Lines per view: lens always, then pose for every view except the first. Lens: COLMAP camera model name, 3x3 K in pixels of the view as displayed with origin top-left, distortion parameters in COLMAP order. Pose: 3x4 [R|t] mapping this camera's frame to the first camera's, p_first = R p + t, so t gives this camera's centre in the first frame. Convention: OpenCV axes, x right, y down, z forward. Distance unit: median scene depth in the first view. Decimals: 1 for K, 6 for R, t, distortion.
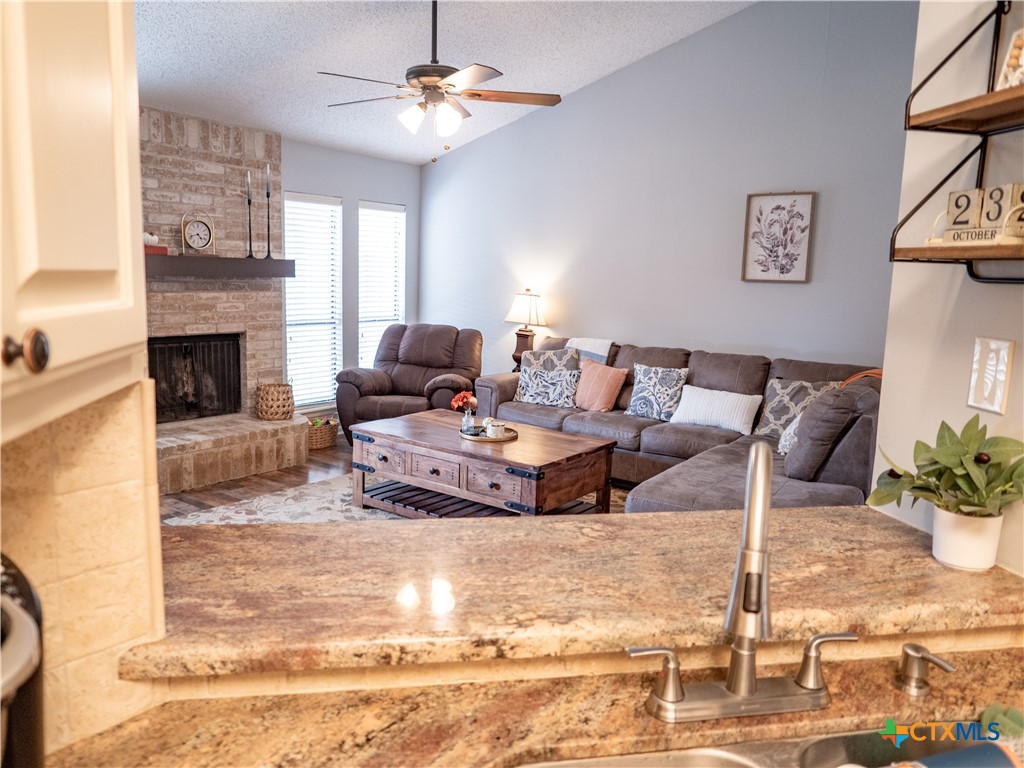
lens RADIAL K [[736.3, 0, 511.7], [0, 736.3, 383.0], [0, 0, 1]] dist [-0.020861, 0.005725]
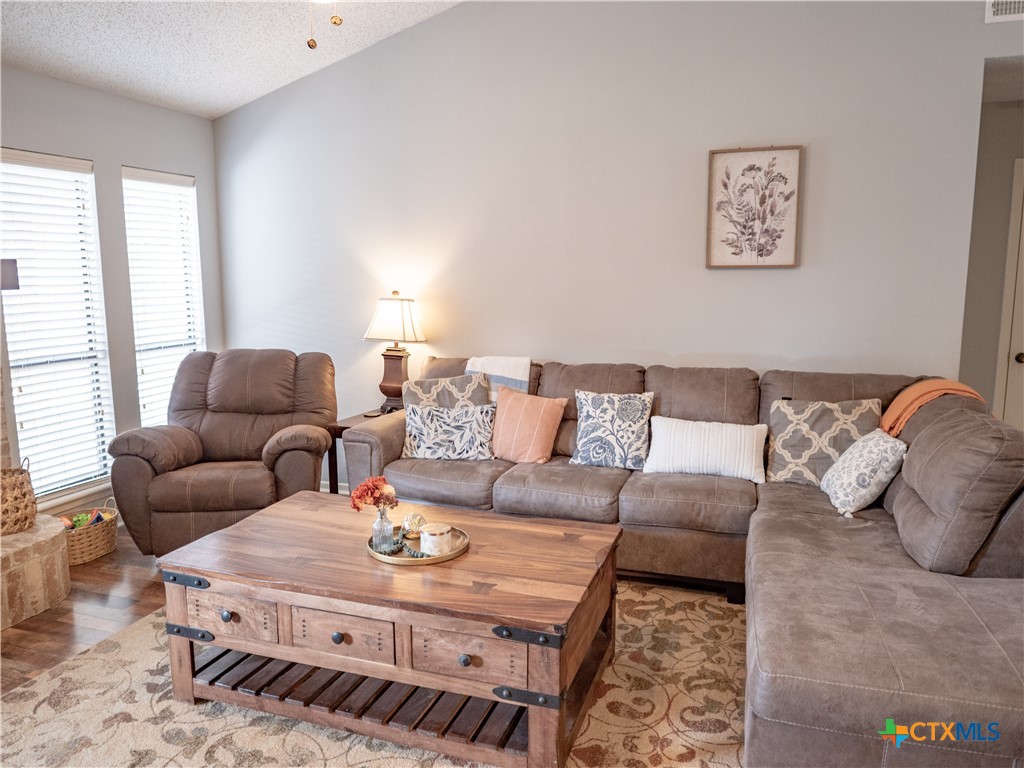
lens RADIAL K [[736.3, 0, 509.6], [0, 736.3, 382.4], [0, 0, 1]] dist [-0.020861, 0.005725]
pose [[0.954727, -0.078657, 0.286896, -0.099192], [0.077330, 0.996878, 0.015971, -0.051439], [-0.287256, 0.006938, 0.957829, 0.348672]]
